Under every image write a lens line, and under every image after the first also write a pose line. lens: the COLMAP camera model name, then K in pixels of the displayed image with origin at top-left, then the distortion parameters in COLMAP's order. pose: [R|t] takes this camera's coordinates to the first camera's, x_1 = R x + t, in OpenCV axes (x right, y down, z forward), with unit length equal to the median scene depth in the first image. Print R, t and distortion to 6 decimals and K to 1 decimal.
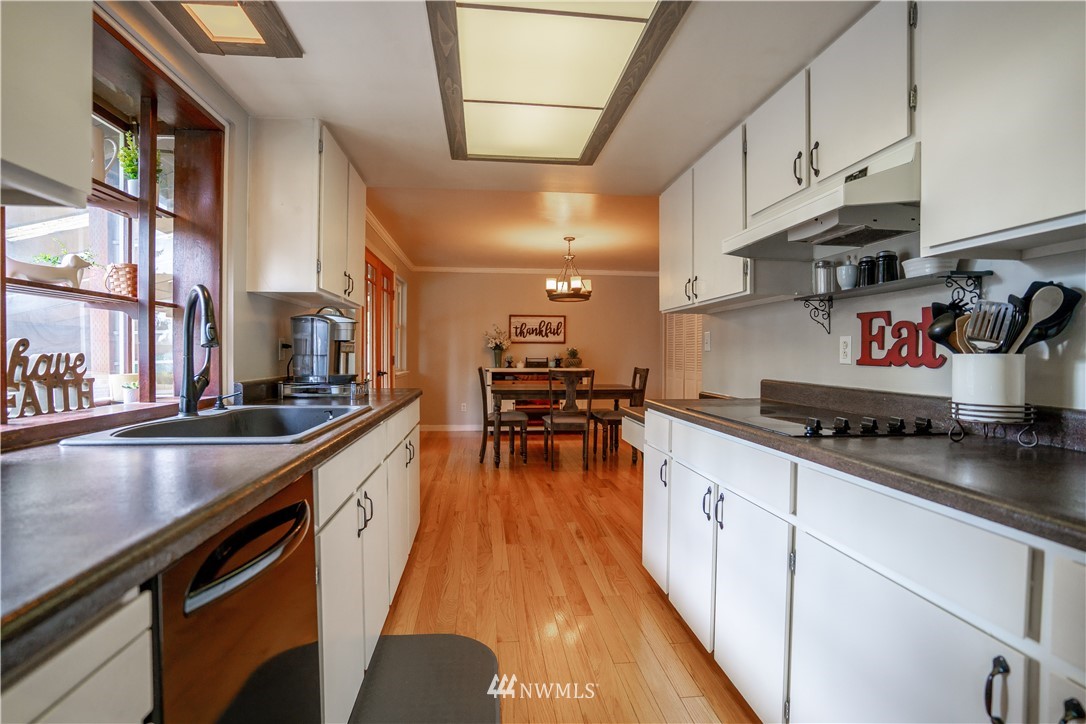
lens RADIAL K [[530.0, 0, 544.9], [0, 530.0, 359.1], [0, 0, 1]] dist [-0.029816, 0.008910]
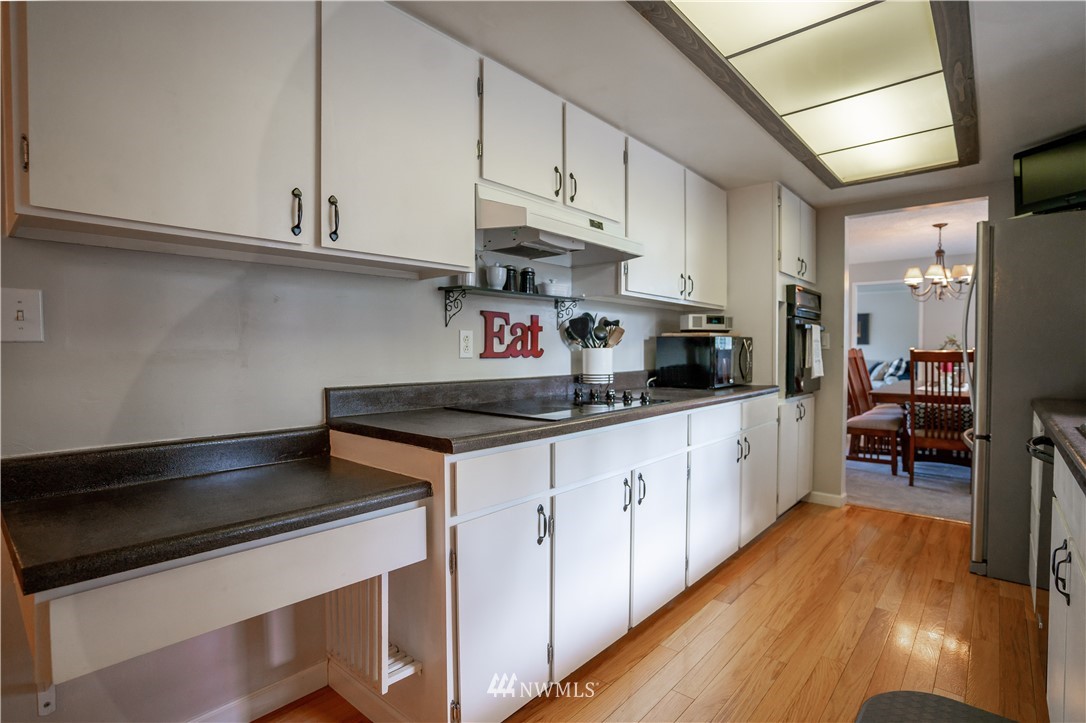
lens RADIAL K [[530.0, 0, 544.9], [0, 530.0, 355.3], [0, 0, 1]] dist [-0.029816, 0.008910]
pose [[-0.676352, -0.020193, 0.736302, -0.322189], [0.001679, 0.999579, 0.028956, -0.028524], [-0.736577, 0.020821, -0.676033, 1.764378]]
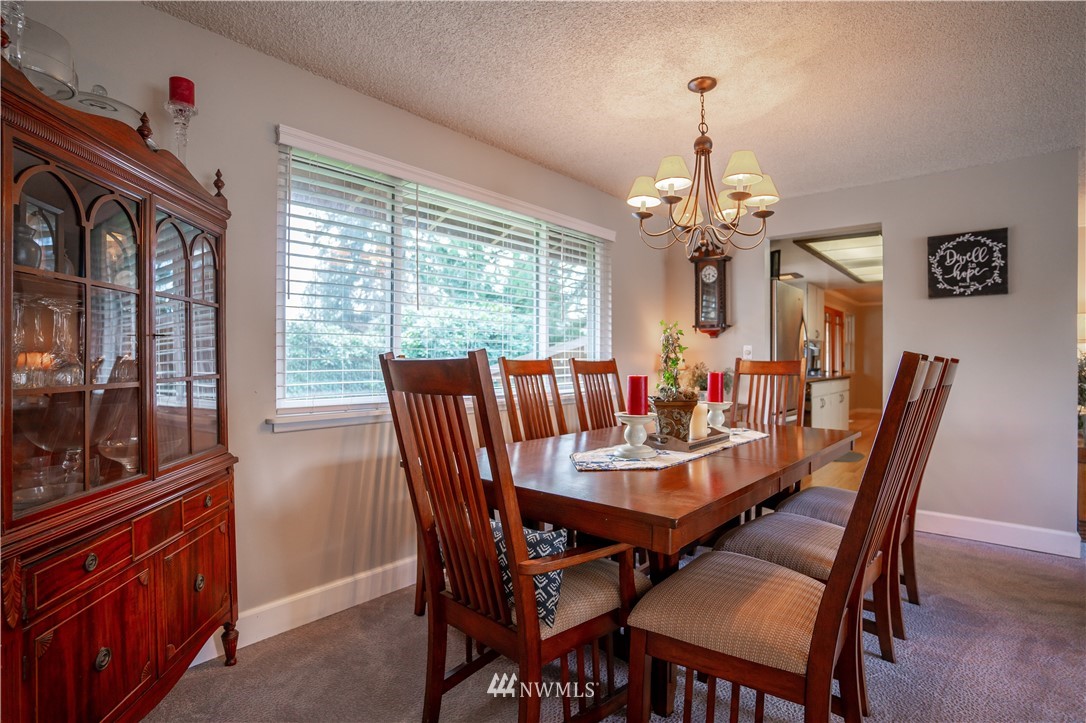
lens RADIAL K [[530.0, 0, 544.3], [0, 530.0, 363.2], [0, 0, 1]] dist [-0.029816, 0.008910]
pose [[0.679266, -0.002810, -0.733887, 0.305762], [-0.003243, 0.999971, -0.006830, 0.012718], [0.733885, 0.007019, 0.679237, -0.866858]]
